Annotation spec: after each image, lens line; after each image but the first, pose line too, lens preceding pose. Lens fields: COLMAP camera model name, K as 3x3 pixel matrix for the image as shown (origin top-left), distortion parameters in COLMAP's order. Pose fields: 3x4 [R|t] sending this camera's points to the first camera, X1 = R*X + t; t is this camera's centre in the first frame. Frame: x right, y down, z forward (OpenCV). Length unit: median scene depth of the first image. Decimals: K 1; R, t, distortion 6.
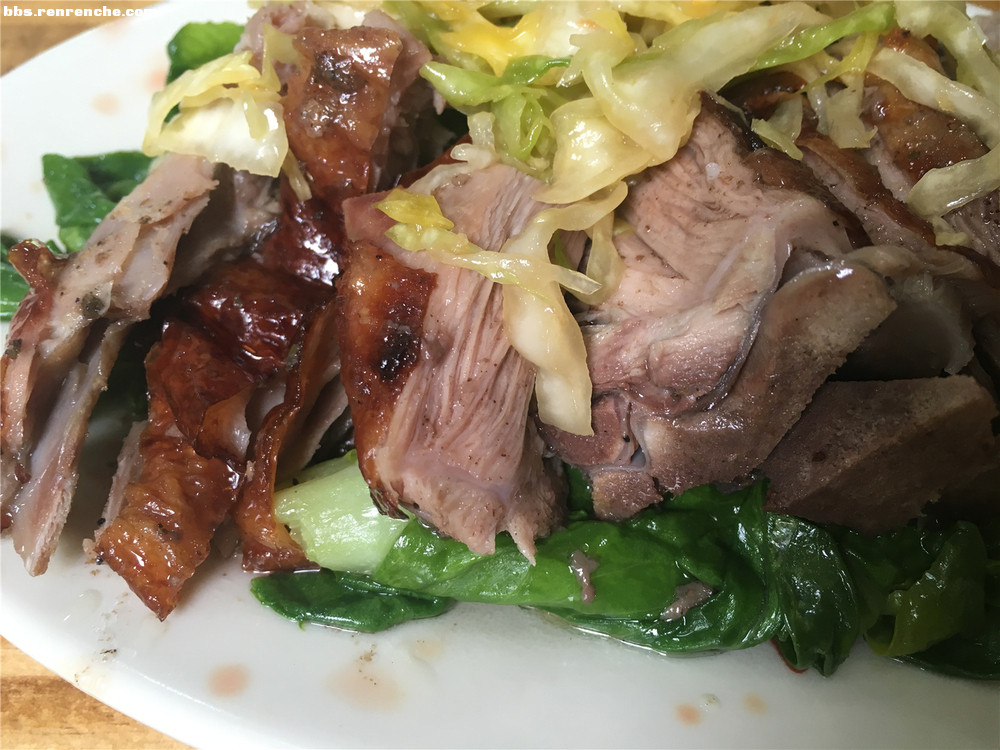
lens RADIAL K [[852.6, 0, 501.5], [0, 852.6, 370.7], [0, 0, 1]] dist [0.013196, 0.002485]
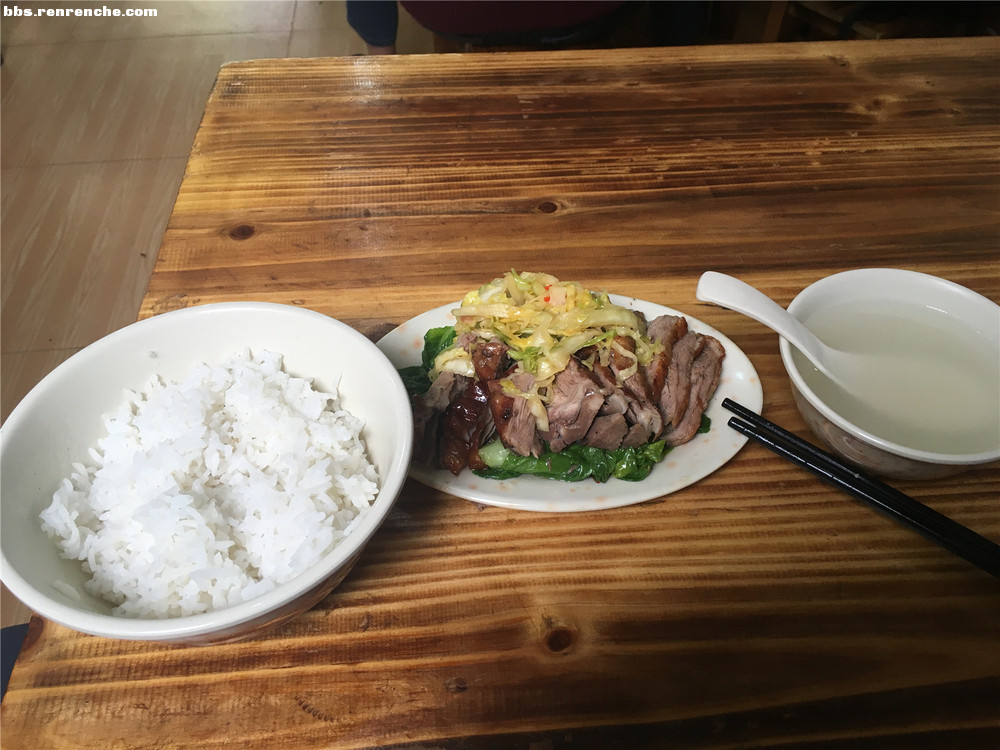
lens RADIAL K [[852.6, 0, 501.9], [0, 852.6, 376.4], [0, 0, 1]] dist [0.013196, 0.002485]
pose [[0.998871, -0.043255, 0.019660, -0.213367], [0.045572, 0.989268, -0.138822, 0.387065], [-0.013444, 0.139561, 0.990122, -3.394698]]
